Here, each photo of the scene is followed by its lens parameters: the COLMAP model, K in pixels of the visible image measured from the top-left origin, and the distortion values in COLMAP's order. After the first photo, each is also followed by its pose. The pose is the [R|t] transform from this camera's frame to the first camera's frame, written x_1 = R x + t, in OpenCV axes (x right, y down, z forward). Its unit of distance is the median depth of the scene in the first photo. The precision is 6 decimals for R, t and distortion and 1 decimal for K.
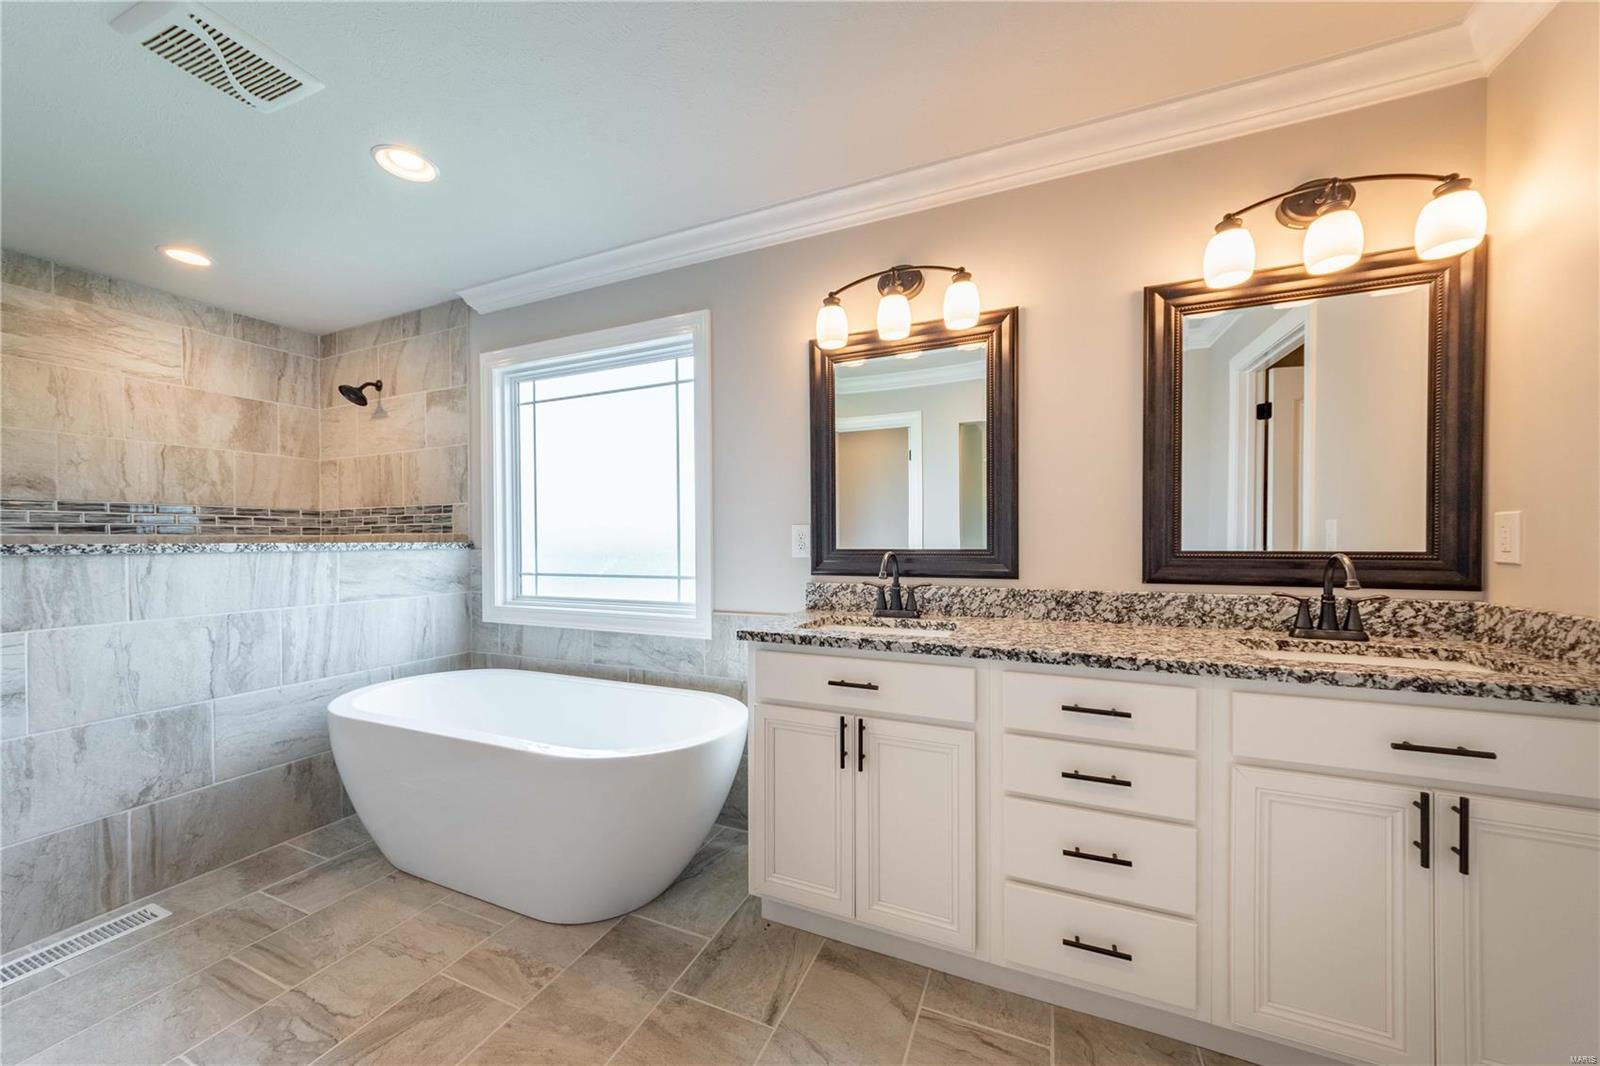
lens RADIAL K [[583.0, 0, 796.4], [0, 583.0, 541.3], [0, 0, 1]] dist [-0.000152, 0.001872]
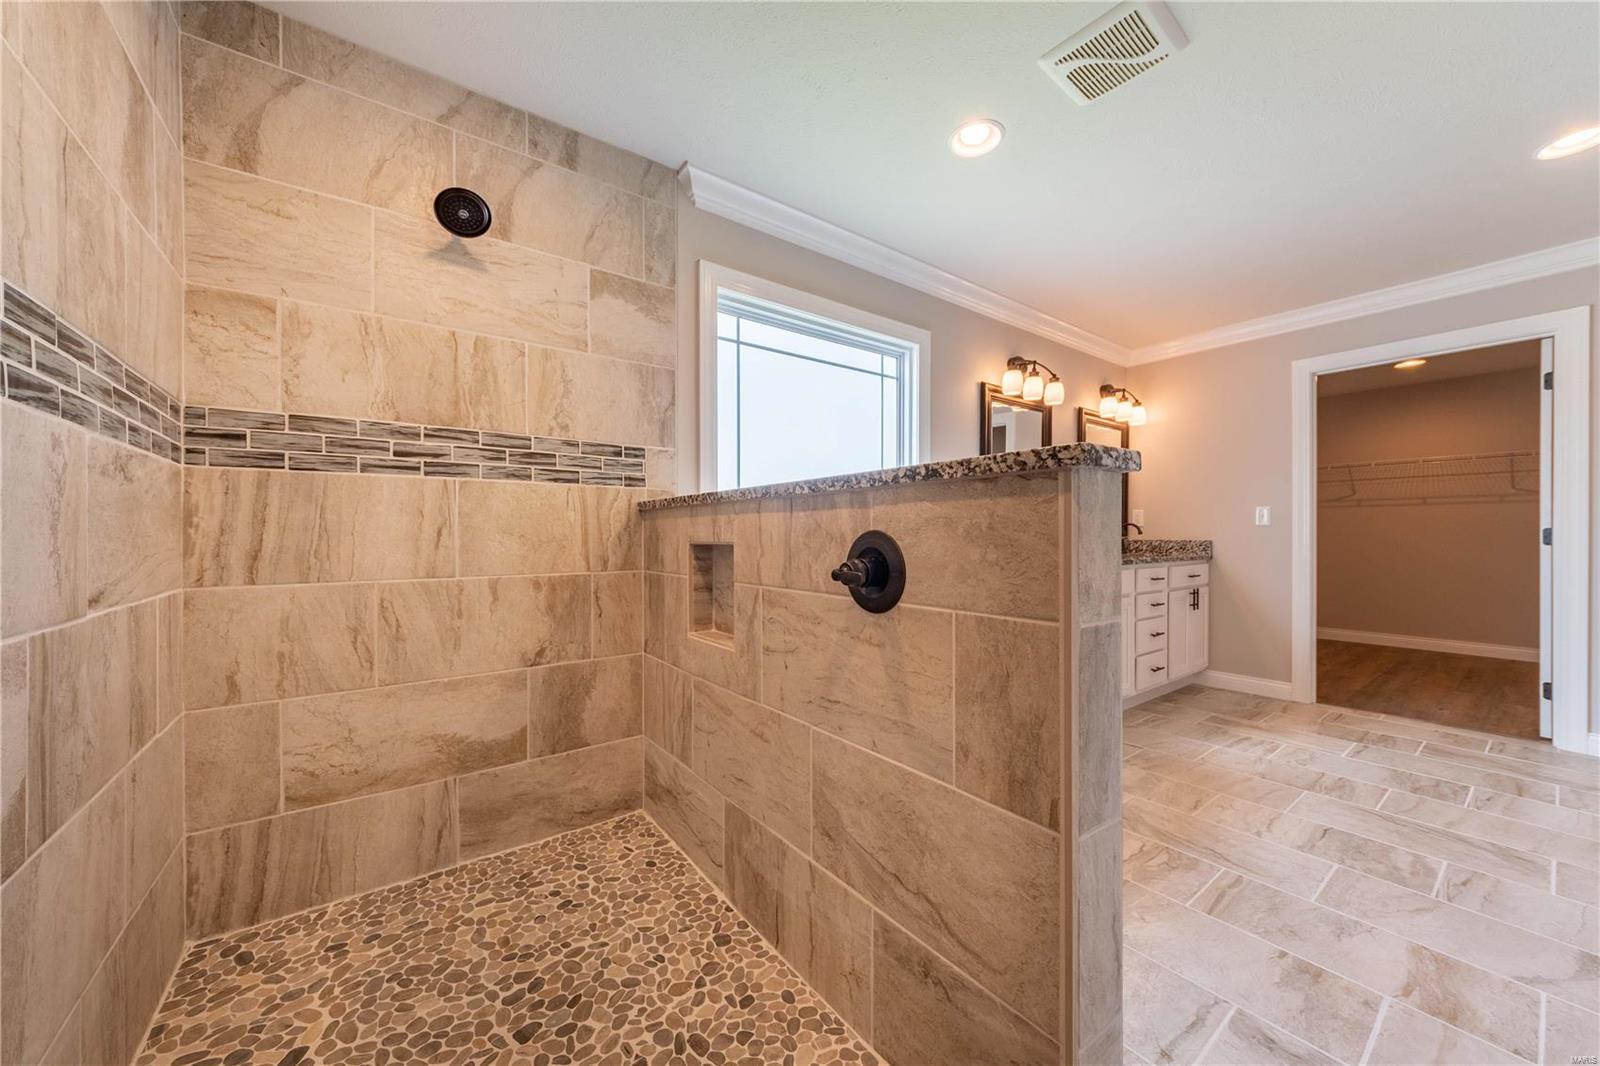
lens RADIAL K [[583.0, 0, 796.1], [0, 583.0, 536.7], [0, 0, 1]] dist [-0.000152, 0.001872]
pose [[0.485641, 0.003751, 0.874150, -1.309421], [-0.000872, 0.999992, -0.003807, 0.055650], [-0.874158, 0.001087, 0.485641, 0.584248]]
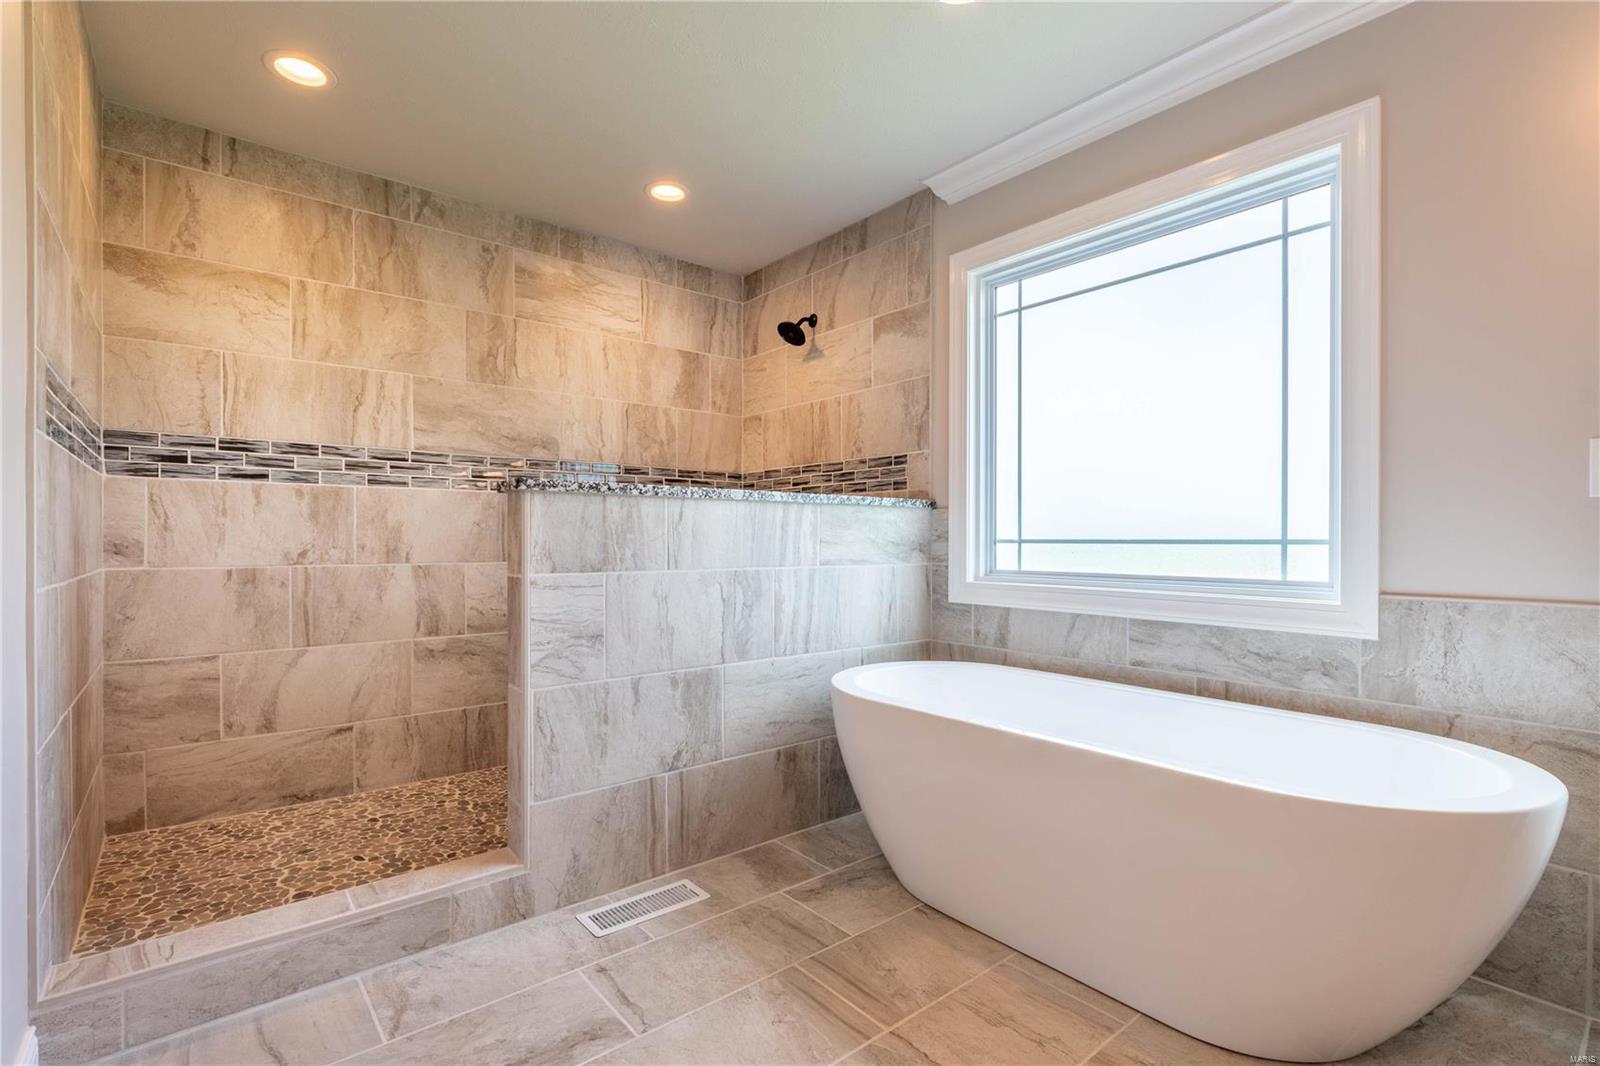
lens RADIAL K [[746.3, 0, 797.0], [0, 746.3, 541.5], [0, 0, 1]] dist [0.005577, -0.000439]
pose [[0.892916, 0.009632, -0.450120, -0.310611], [-0.007954, 0.999953, 0.005620, 0.060771], [0.450153, -0.001438, 0.892950, 0.027068]]
